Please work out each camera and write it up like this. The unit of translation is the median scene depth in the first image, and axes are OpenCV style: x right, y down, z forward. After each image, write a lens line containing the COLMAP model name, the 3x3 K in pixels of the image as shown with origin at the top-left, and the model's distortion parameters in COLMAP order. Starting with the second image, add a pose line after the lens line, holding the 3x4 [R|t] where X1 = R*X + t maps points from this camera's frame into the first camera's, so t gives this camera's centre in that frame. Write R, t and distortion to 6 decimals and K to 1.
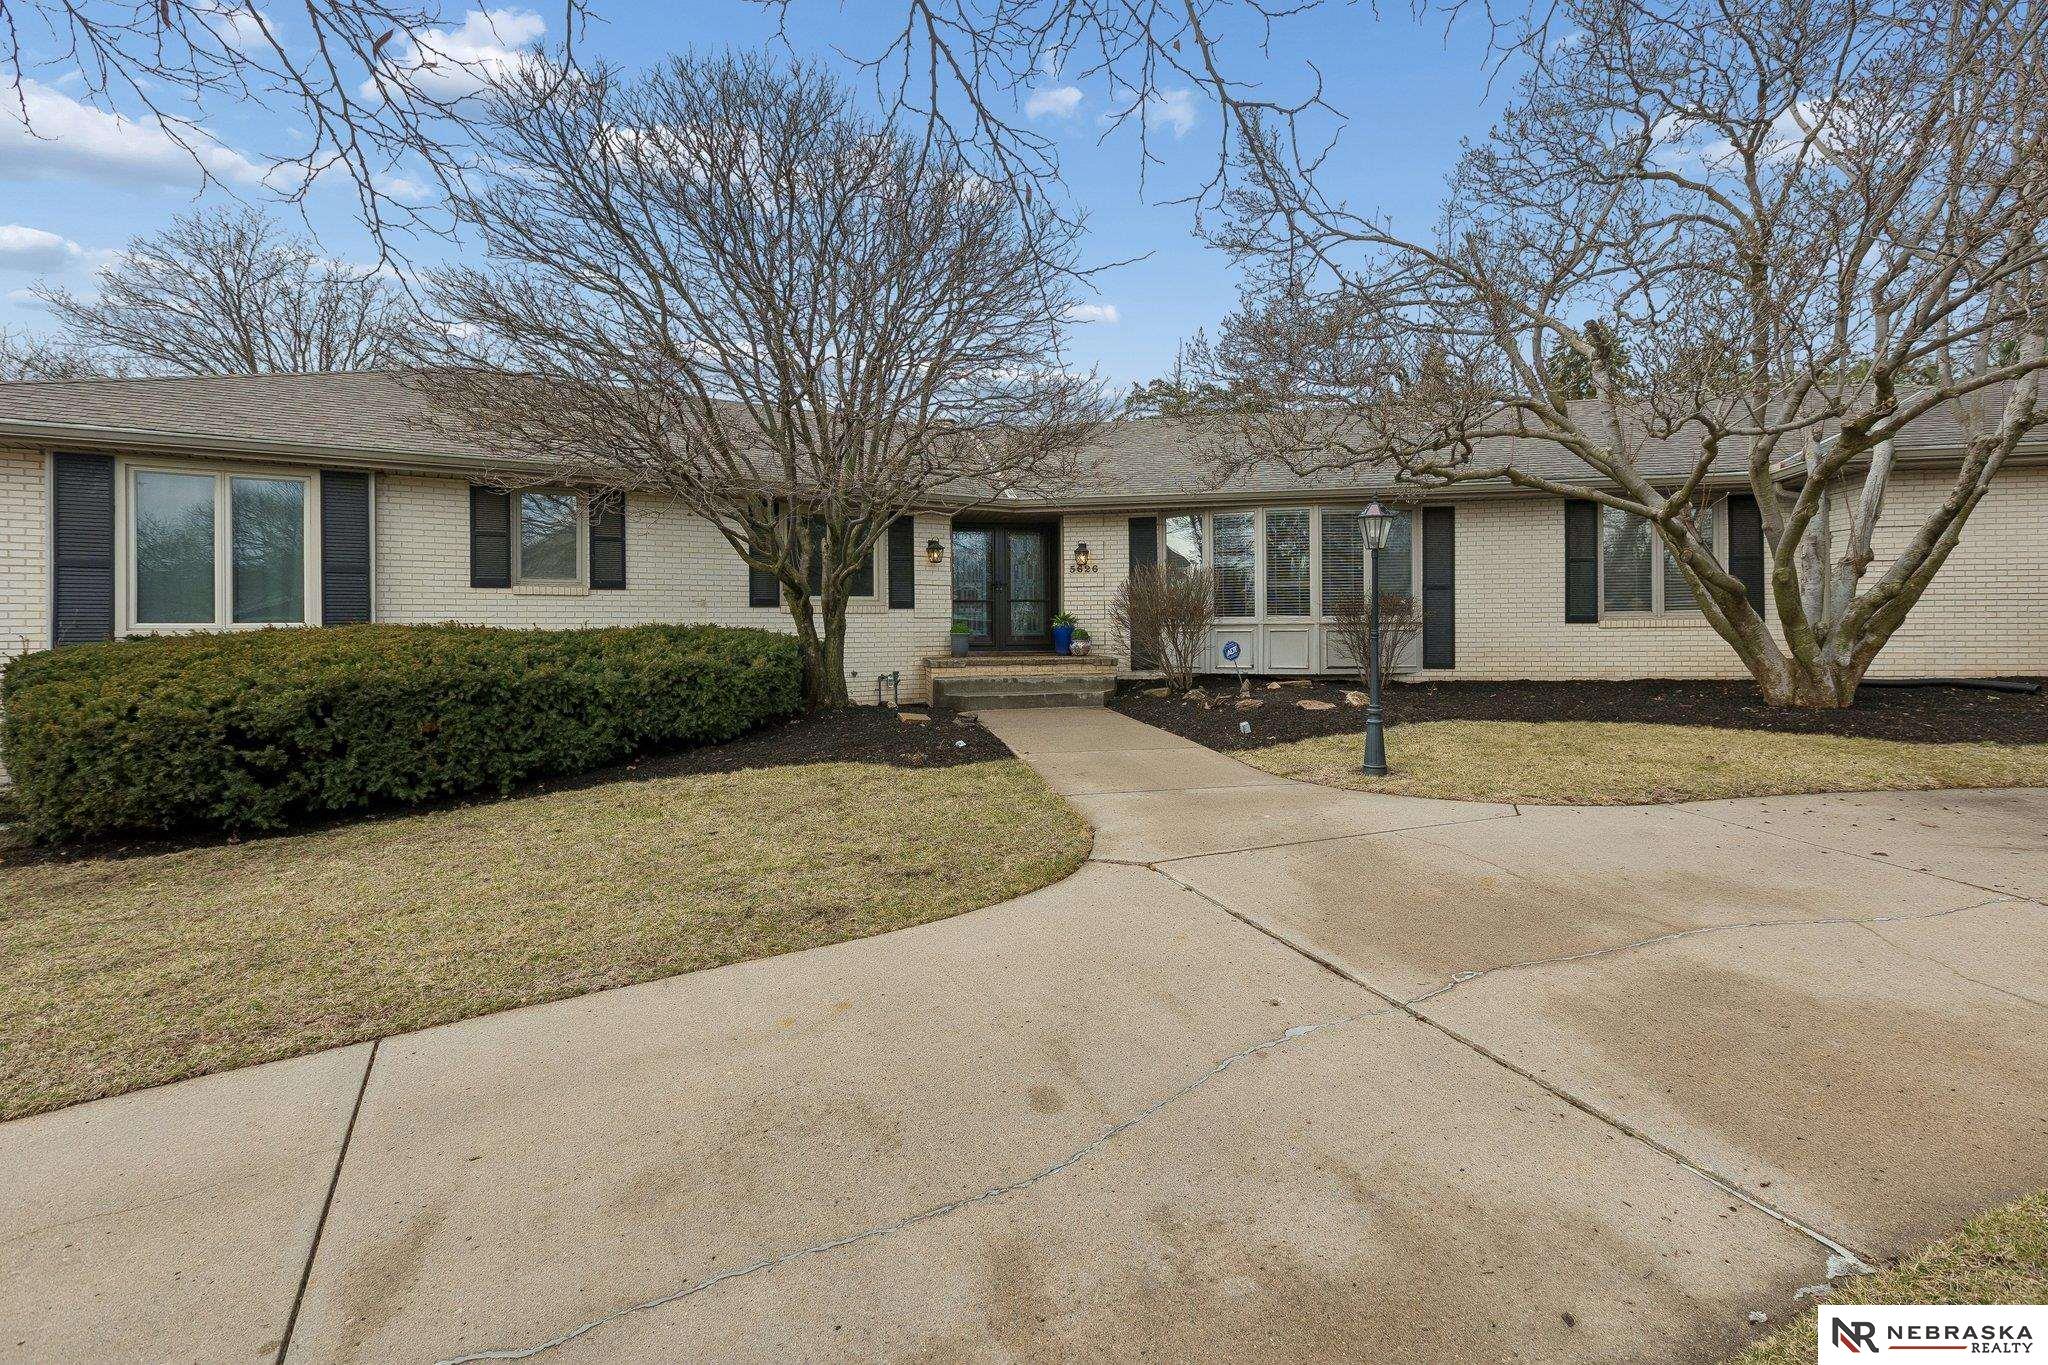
lens RADIAL K [[939.4, 0, 1026.9], [0, 939.4, 630.6], [0, 0, 1]] dist [0.004028, 0.000478]
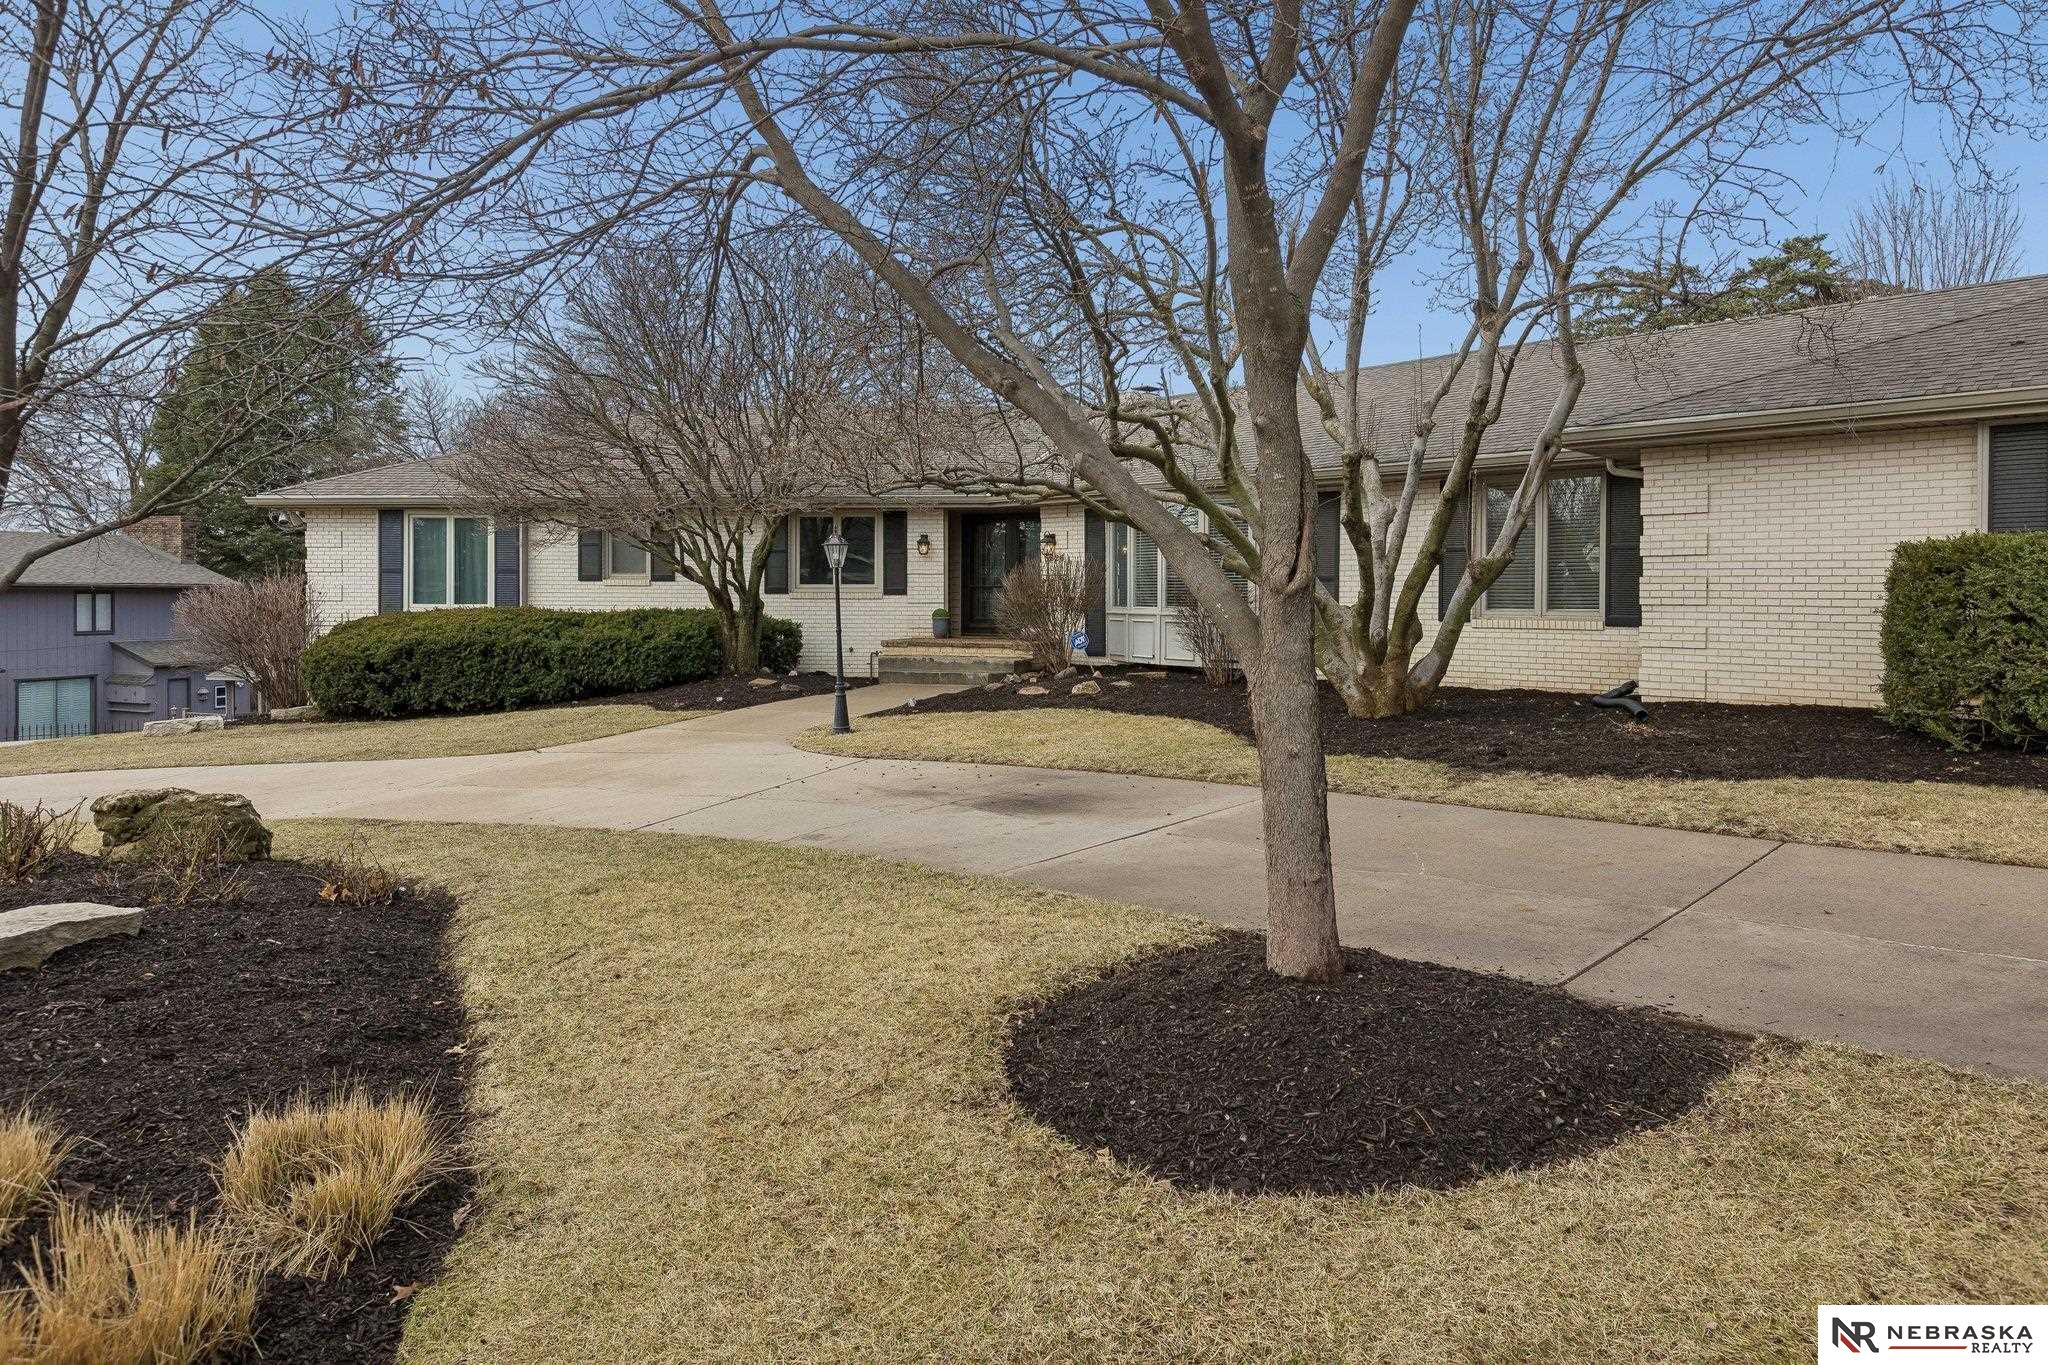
lens RADIAL K [[1268.0, 0, 1023.9], [0, 1268.0, 624.7], [0, 0, 1]] dist [0.007219, 0.000813]
pose [[0.818388, 0.024901, -0.574126, 1.141192], [-0.011478, 0.999570, 0.026993, -0.039160], [0.574552, -0.015501, 0.818322, -0.239308]]
